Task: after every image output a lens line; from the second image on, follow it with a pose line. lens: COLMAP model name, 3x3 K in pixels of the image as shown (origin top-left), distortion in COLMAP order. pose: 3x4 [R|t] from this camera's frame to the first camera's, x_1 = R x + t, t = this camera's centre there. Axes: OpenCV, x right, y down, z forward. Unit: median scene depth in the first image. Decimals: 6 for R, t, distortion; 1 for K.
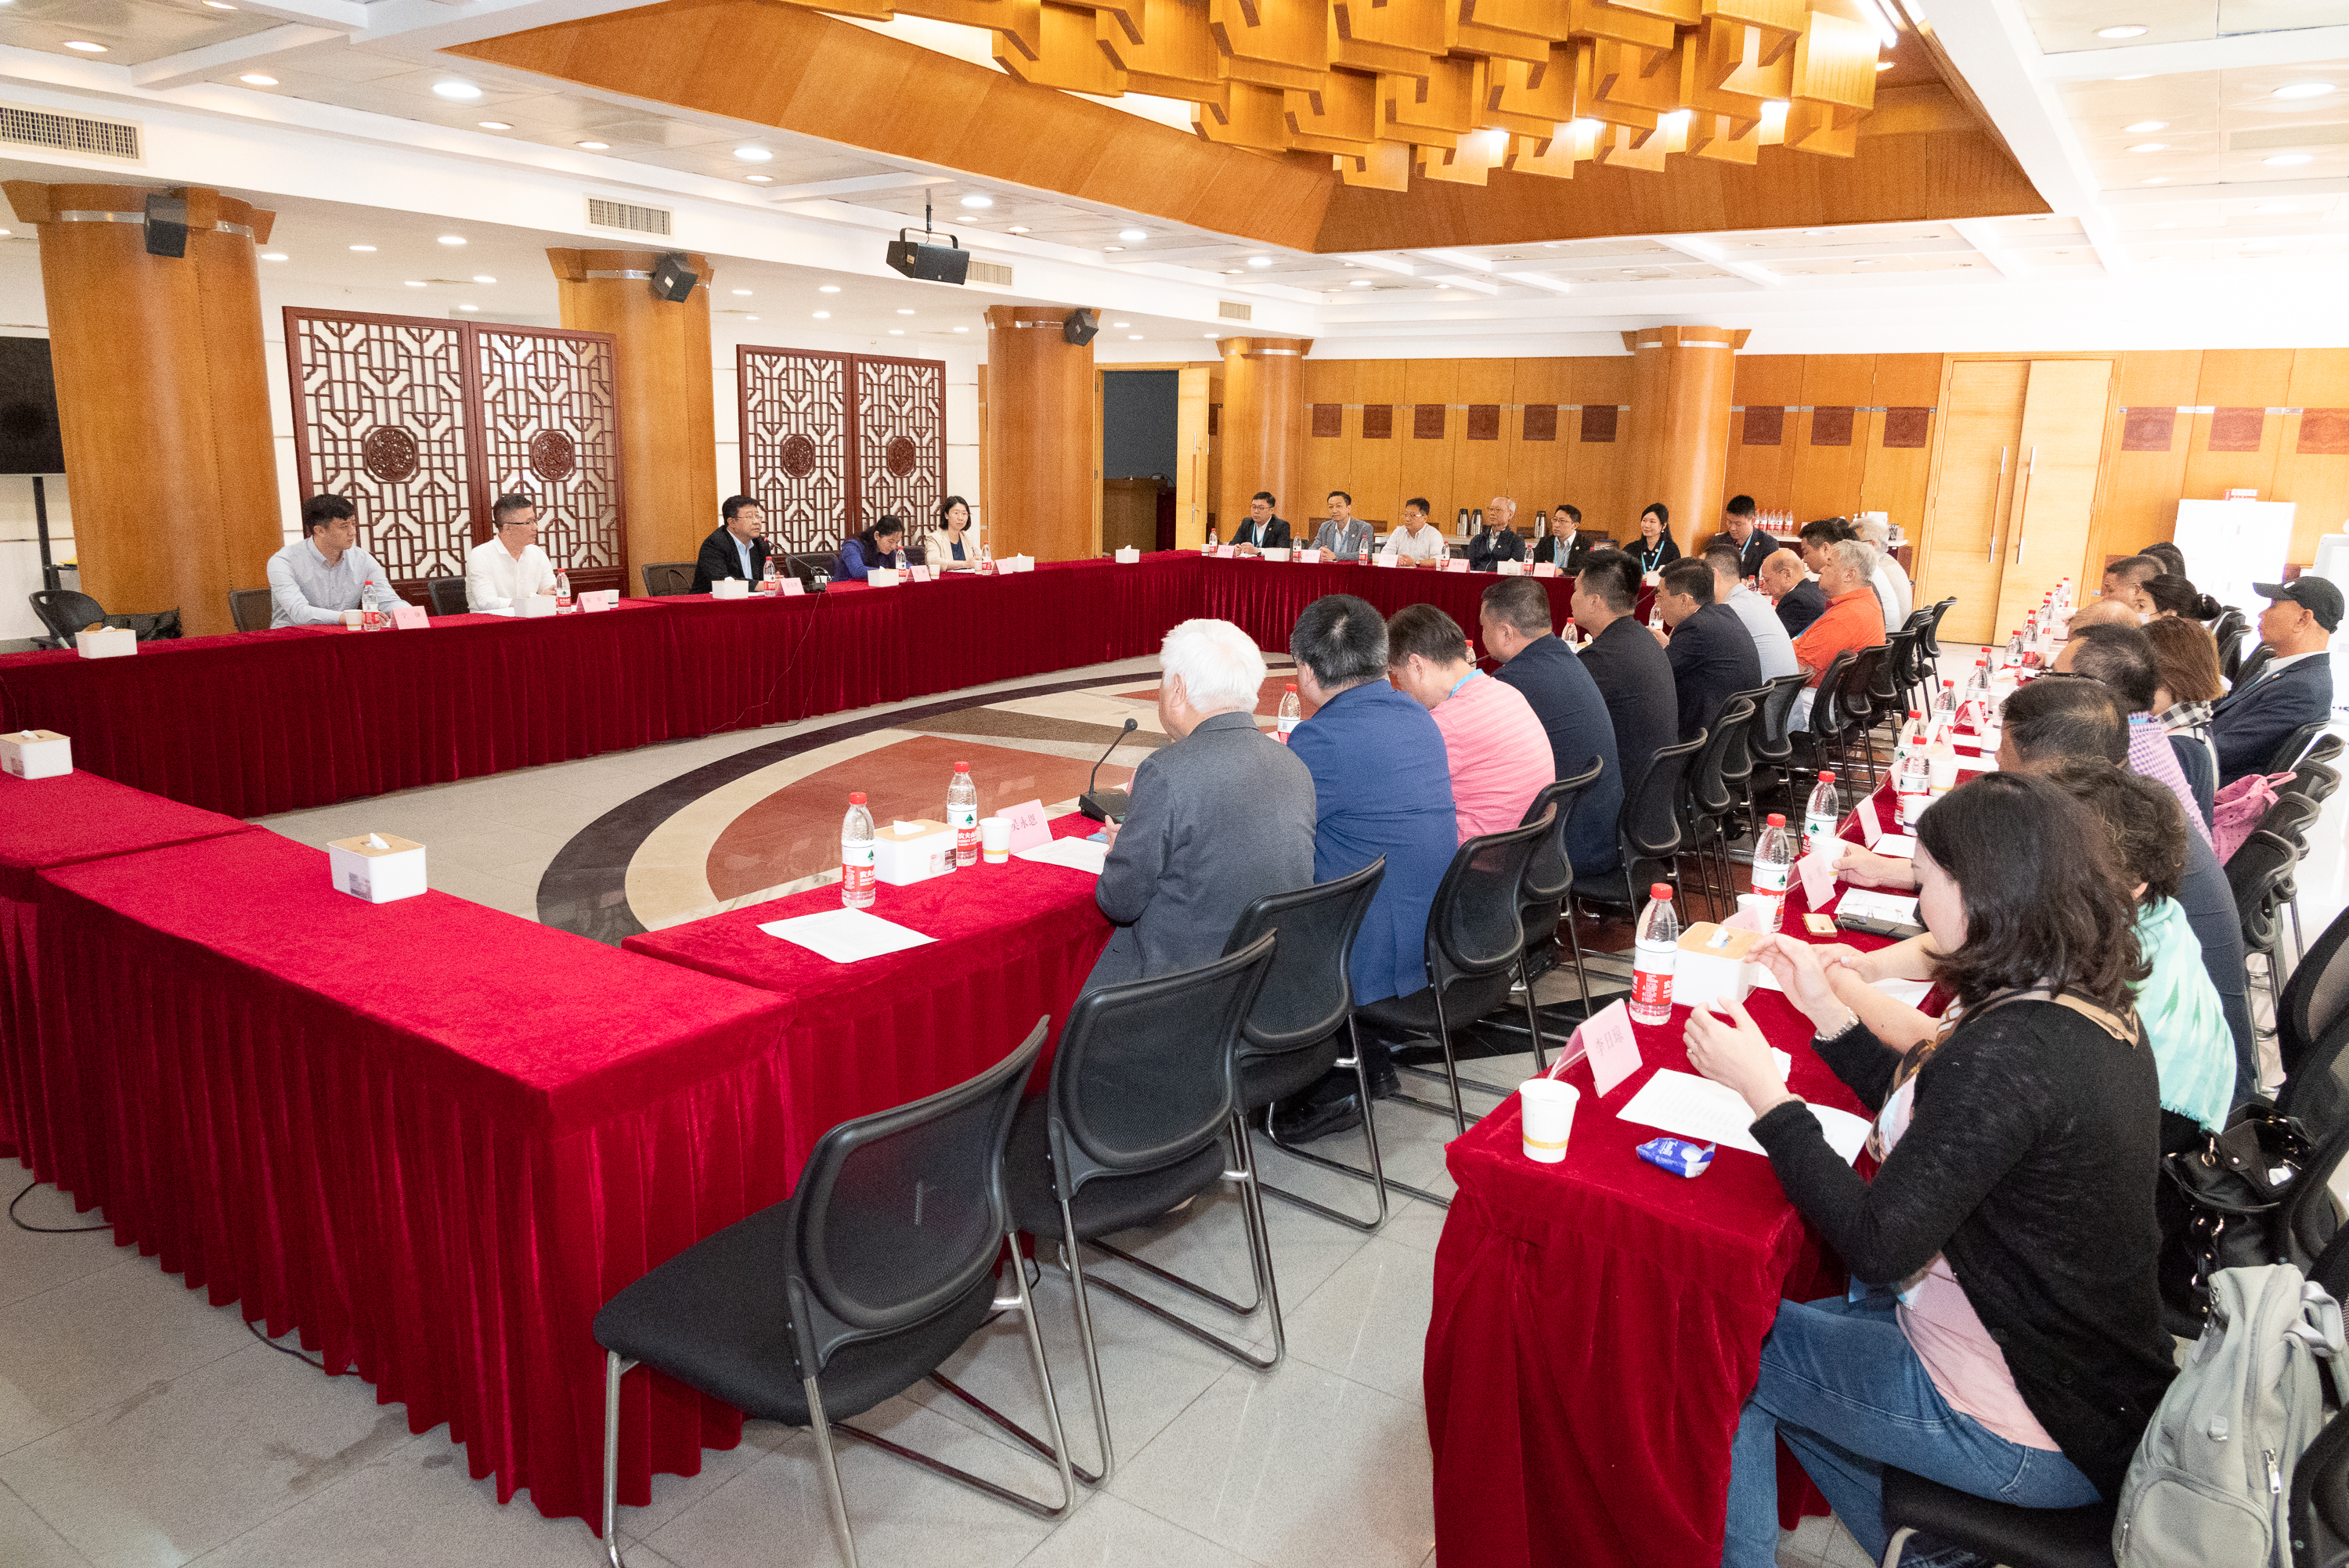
lens RADIAL K [[1568.9, 0, 1180.1], [0, 1568.9, 792.6], [0, 0, 1]] dist [0.006286, 0.003891]
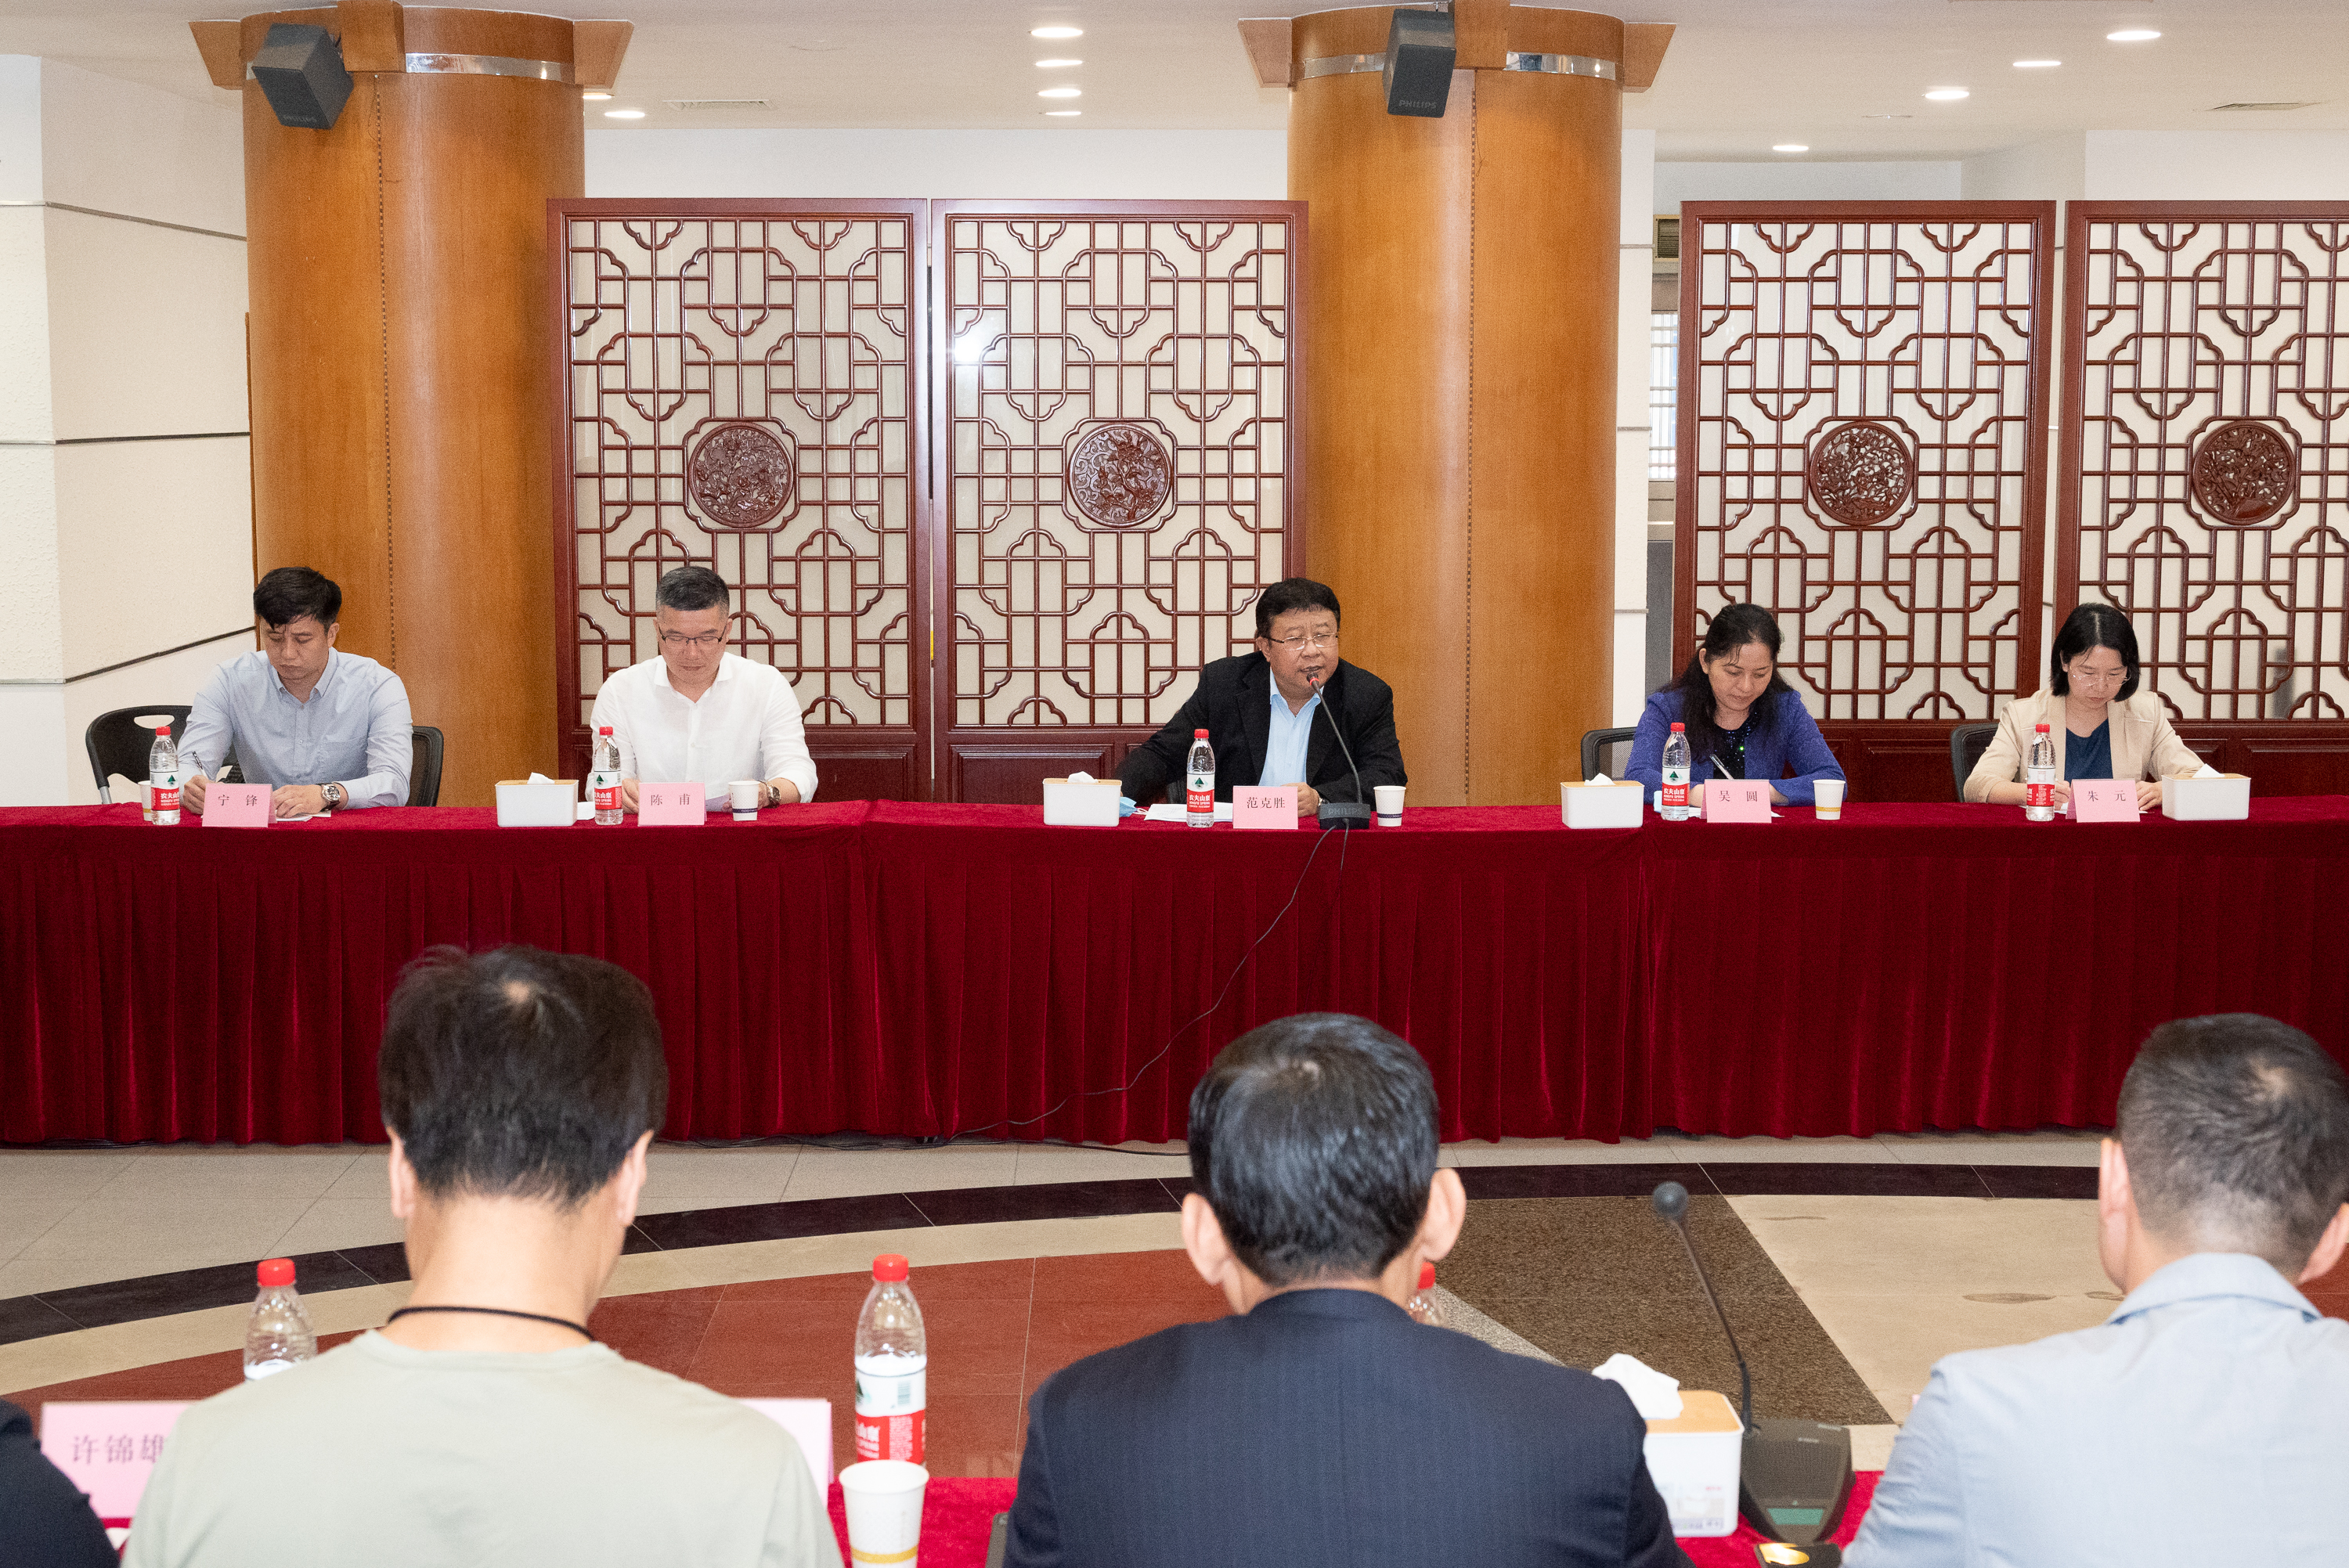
lens RADIAL K [[3048.1, 0, 1178.7], [0, 3048.1, 778.2], [0, 0, 1]] dist [0.004883, 0.000000]
pose [[0.560651, 0.077431, -0.824424, 0.180580], [-0.169047, 0.985353, -0.022415, -0.059604], [0.810613, 0.151934, 0.565528, 0.282727]]
